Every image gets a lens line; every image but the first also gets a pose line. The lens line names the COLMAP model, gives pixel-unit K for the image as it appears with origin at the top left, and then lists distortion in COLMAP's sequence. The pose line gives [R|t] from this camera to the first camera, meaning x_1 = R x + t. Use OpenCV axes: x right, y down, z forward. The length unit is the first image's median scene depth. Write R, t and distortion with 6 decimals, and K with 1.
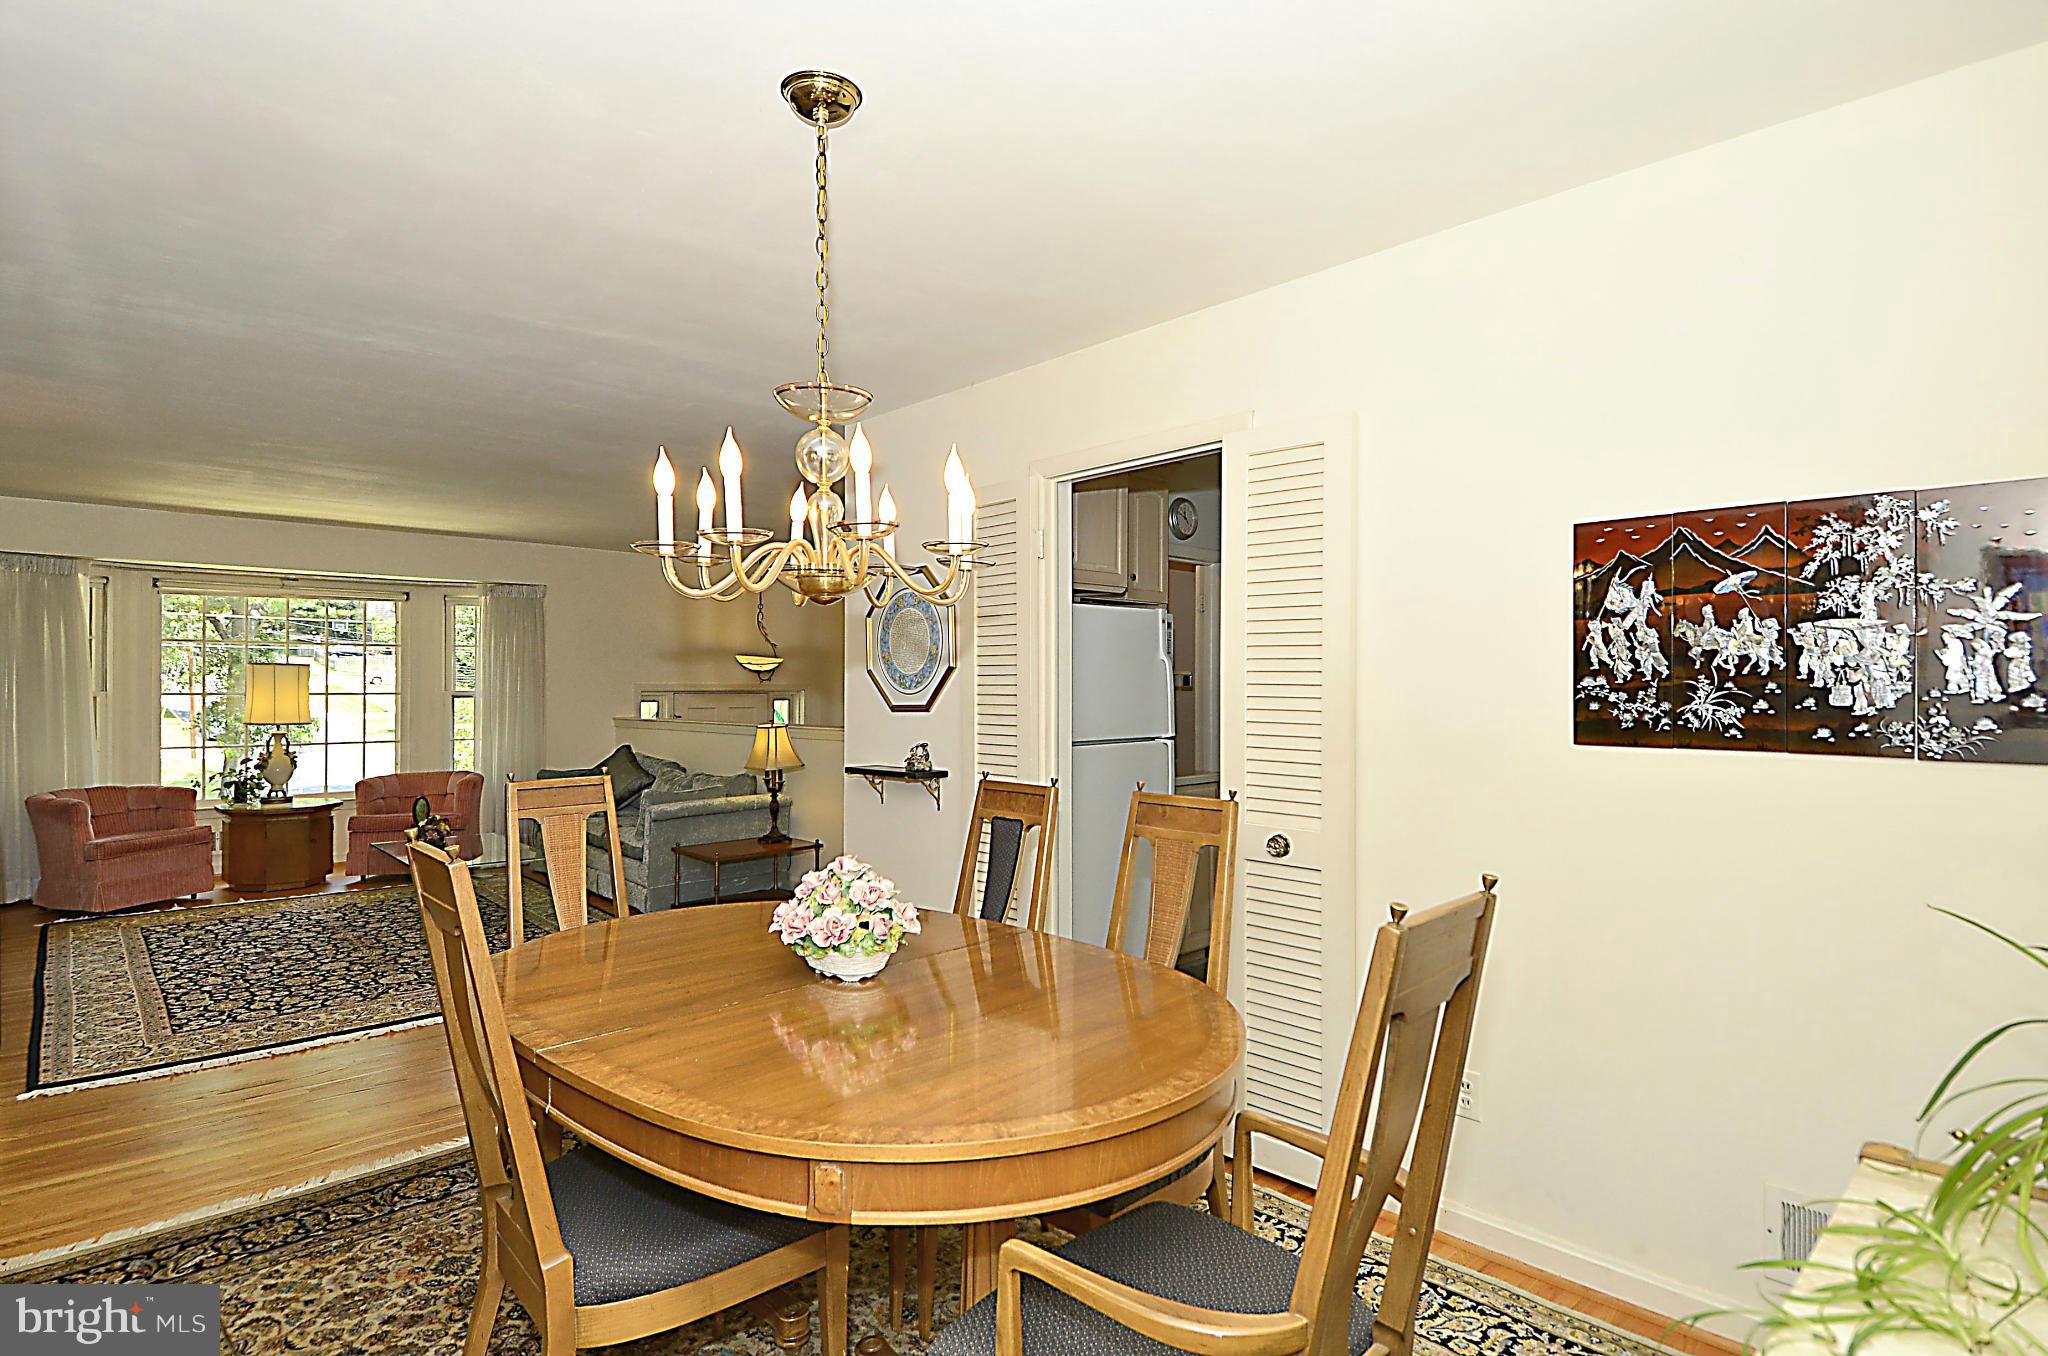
lens RADIAL K [[1063.5, 0, 1022.3], [0, 1063.5, 690.1], [0, 0, 1]] dist [0.057551, -0.058554]
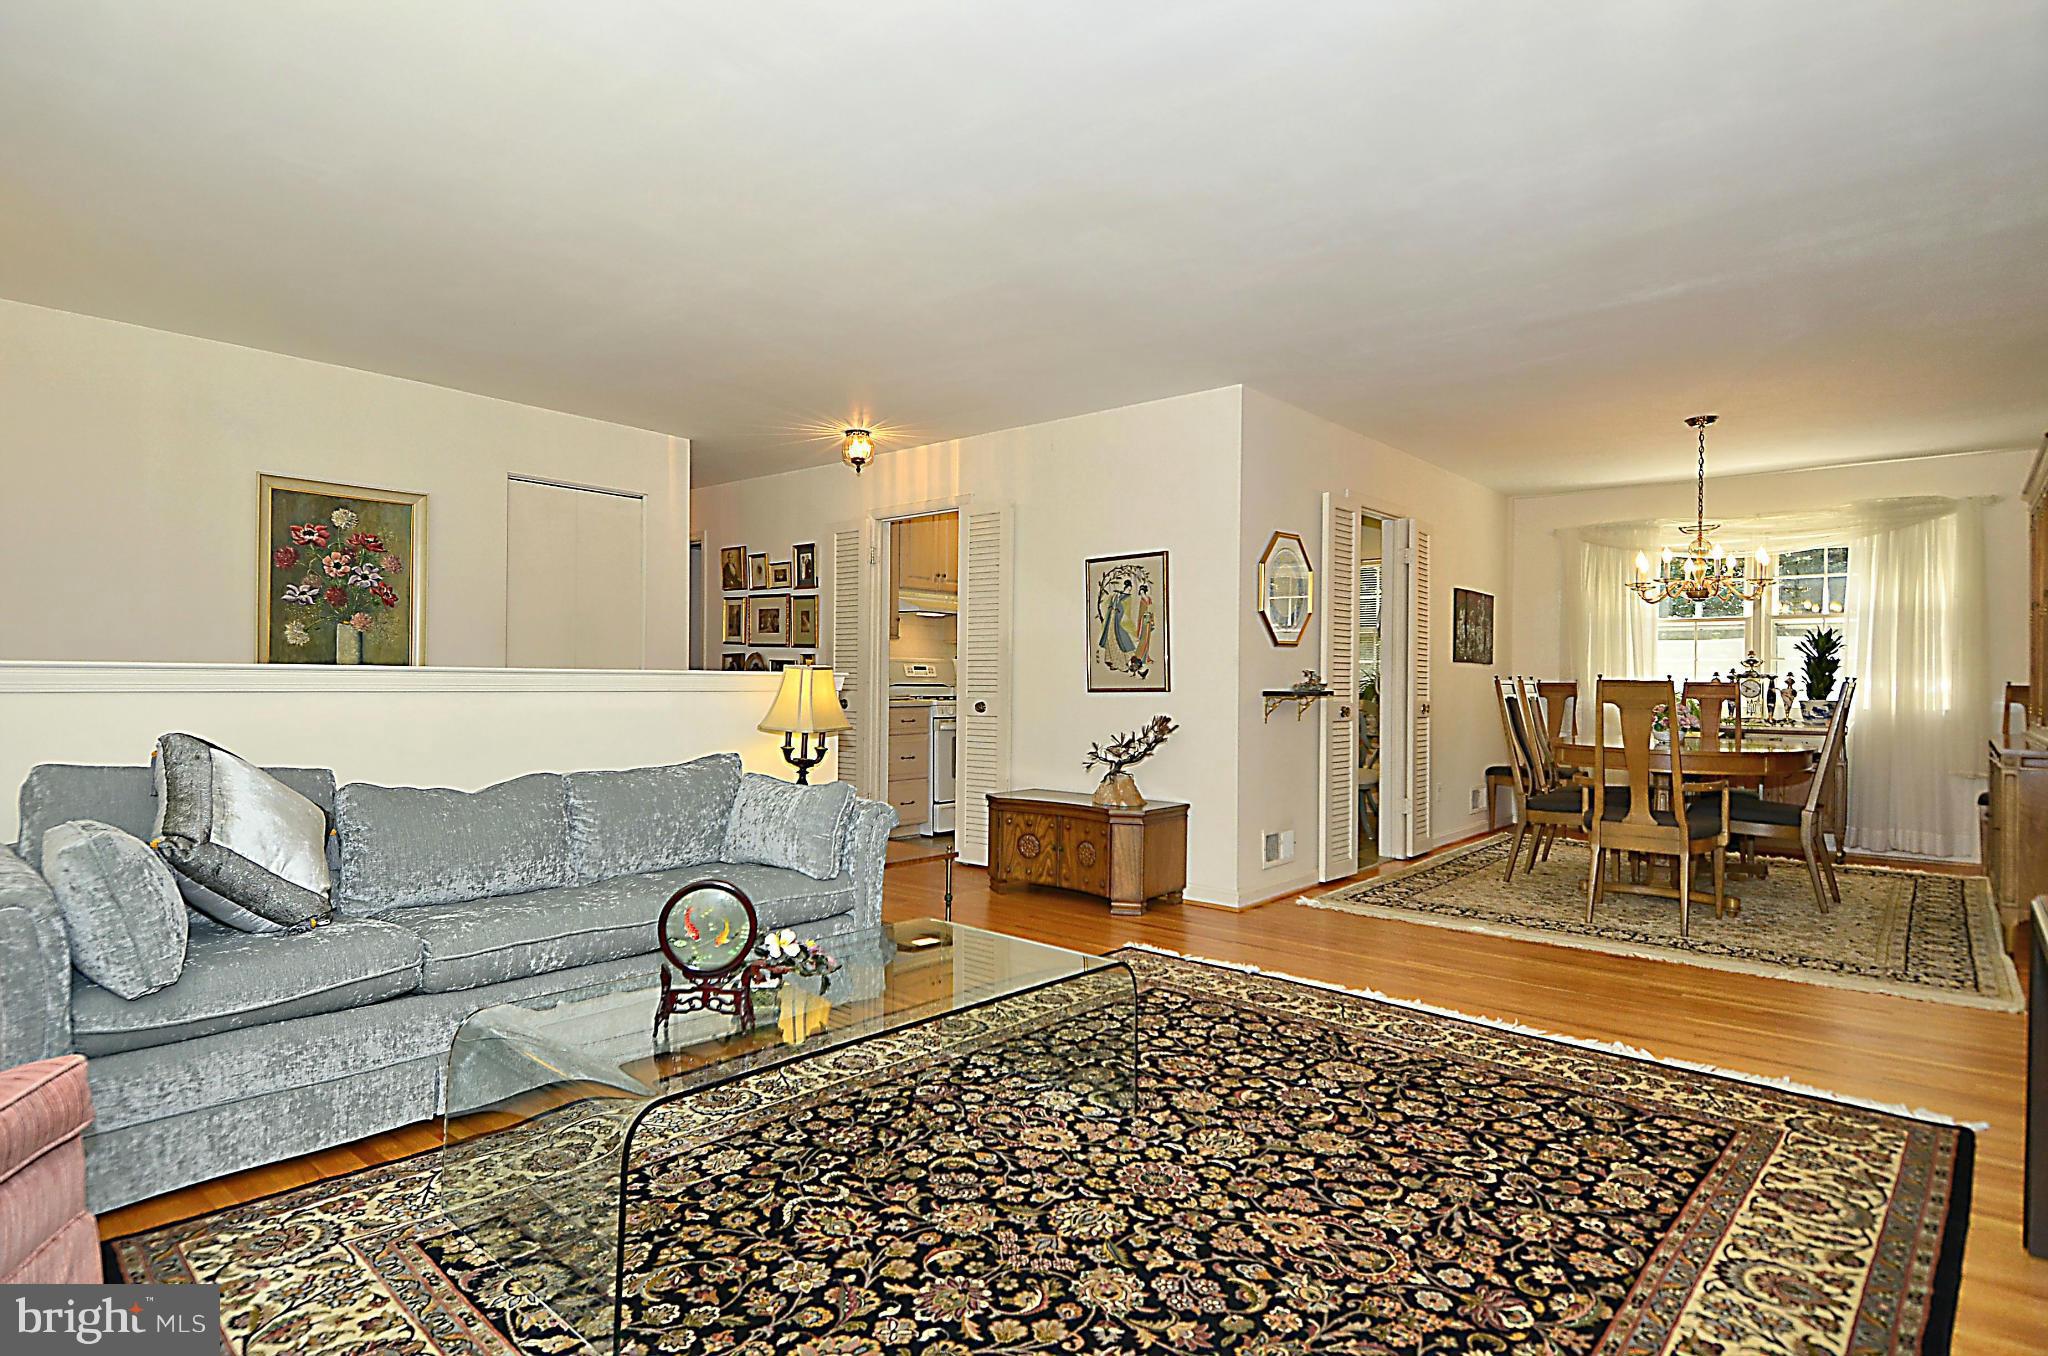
lens RADIAL K [[1088.2, 0, 1060.8], [0, 1088.2, 706.4], [0, 0, 1]] dist [0.077337, -0.087227]
pose [[-0.137686, -0.024962, 0.990161, -0.687332], [-0.008929, 0.999673, 0.023961, 0.036557], [-0.990436, -0.005542, -0.137864, 0.747285]]
